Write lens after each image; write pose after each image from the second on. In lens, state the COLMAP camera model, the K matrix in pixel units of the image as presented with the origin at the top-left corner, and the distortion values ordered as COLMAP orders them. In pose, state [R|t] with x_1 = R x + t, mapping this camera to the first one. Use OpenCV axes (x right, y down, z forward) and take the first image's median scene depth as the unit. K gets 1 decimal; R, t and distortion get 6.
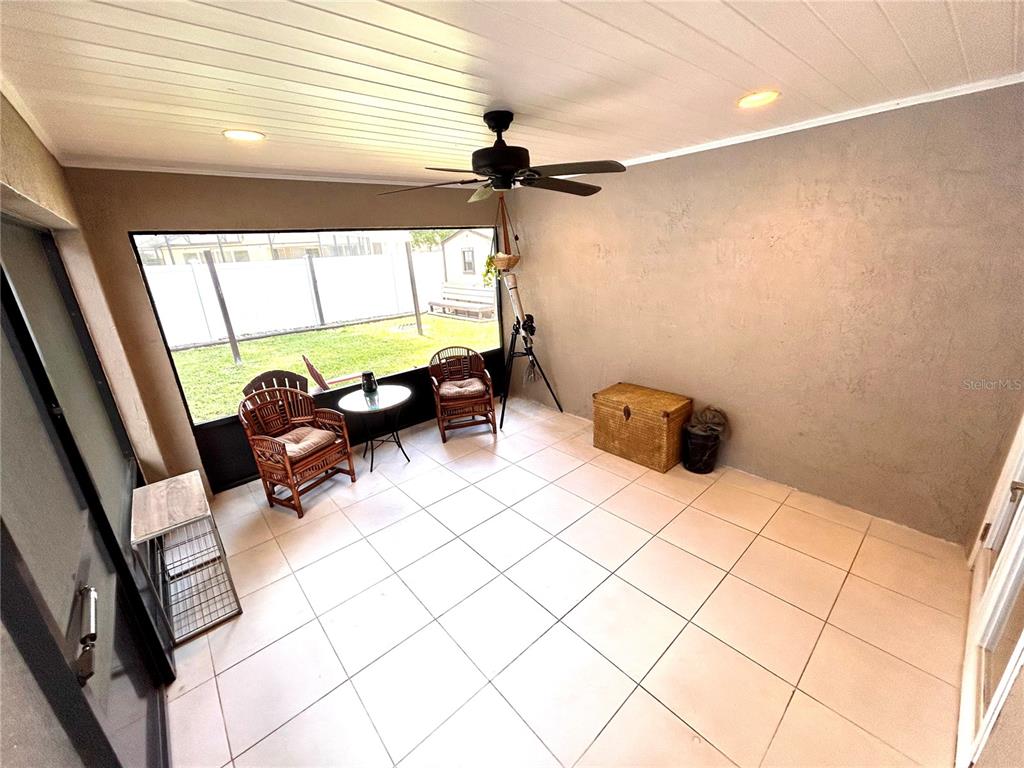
lens RADIAL K [[413.2, 0, 509.4], [0, 413.2, 384.2], [0, 0, 1]] dist [0.003156, 0.001480]
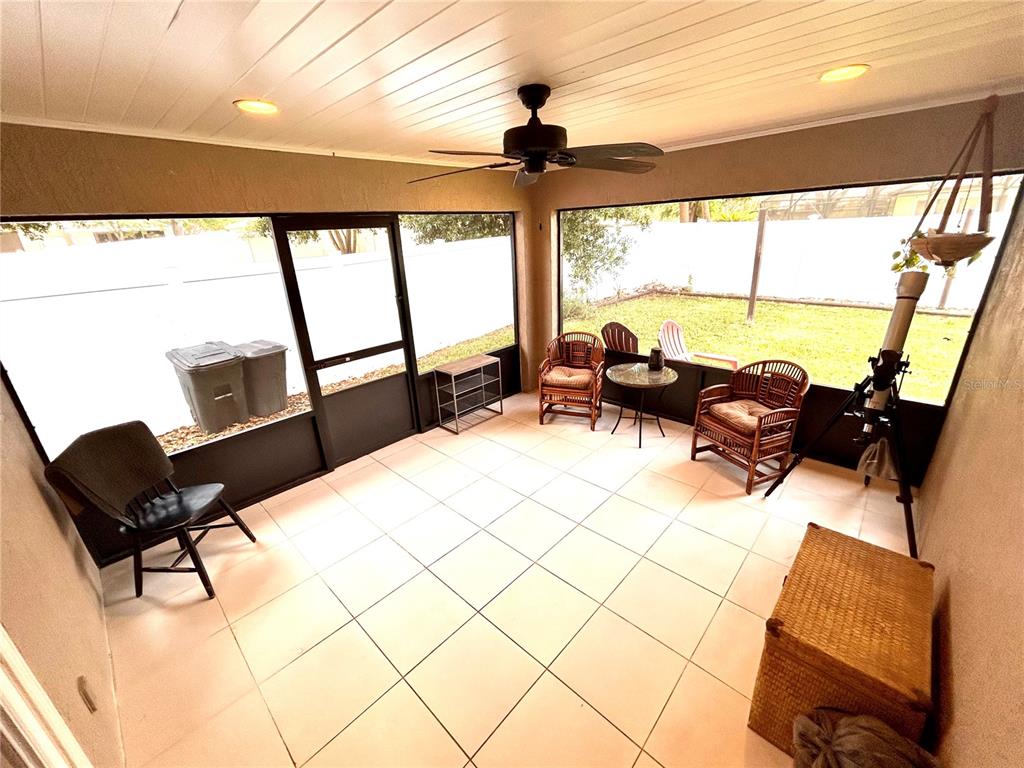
lens RADIAL K [[413.2, 0, 514.0], [0, 413.2, 382.7], [0, 0, 1]] dist [0.003156, 0.001480]
pose [[0.097932, 0.387501, -0.916653, 0.585091], [-0.281222, 0.894316, 0.348013, -0.212557], [0.954633, 0.223701, 0.196556, 0.519965]]
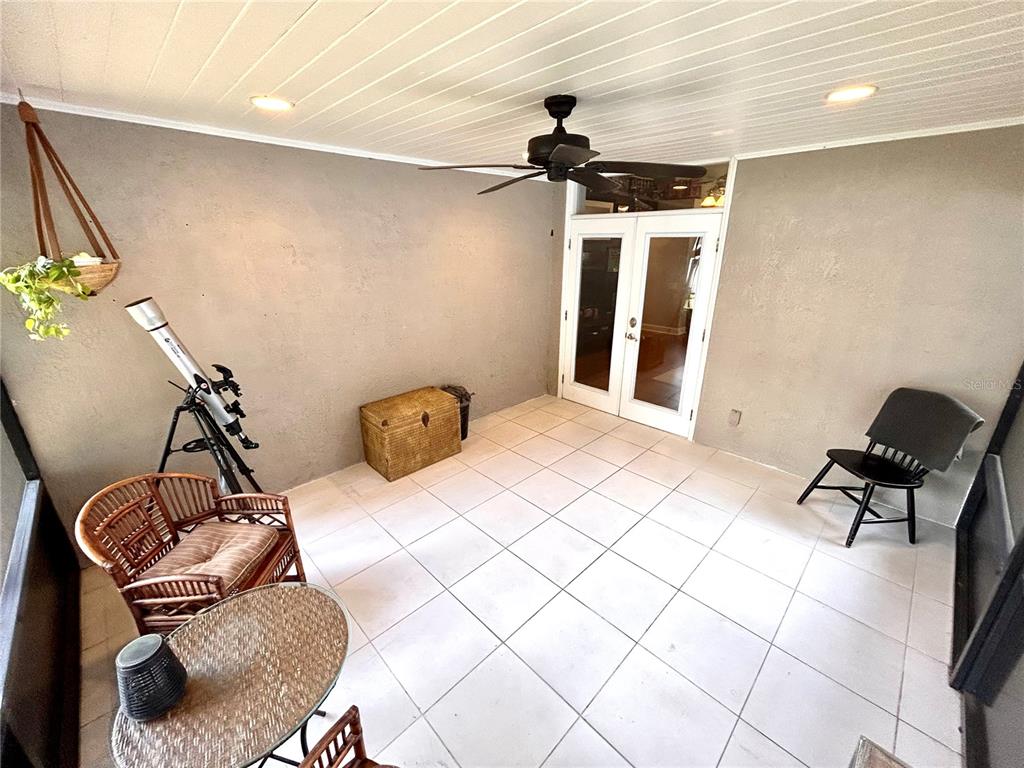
lens RADIAL K [[413.2, 0, 510.7], [0, 413.2, 384.7], [0, 0, 1]] dist [0.003156, 0.001480]
pose [[-0.051617, -0.283464, 0.957593, -0.611425], [0.317376, 0.904505, 0.284857, -0.209909], [-0.946894, 0.318620, 0.043277, 0.712987]]
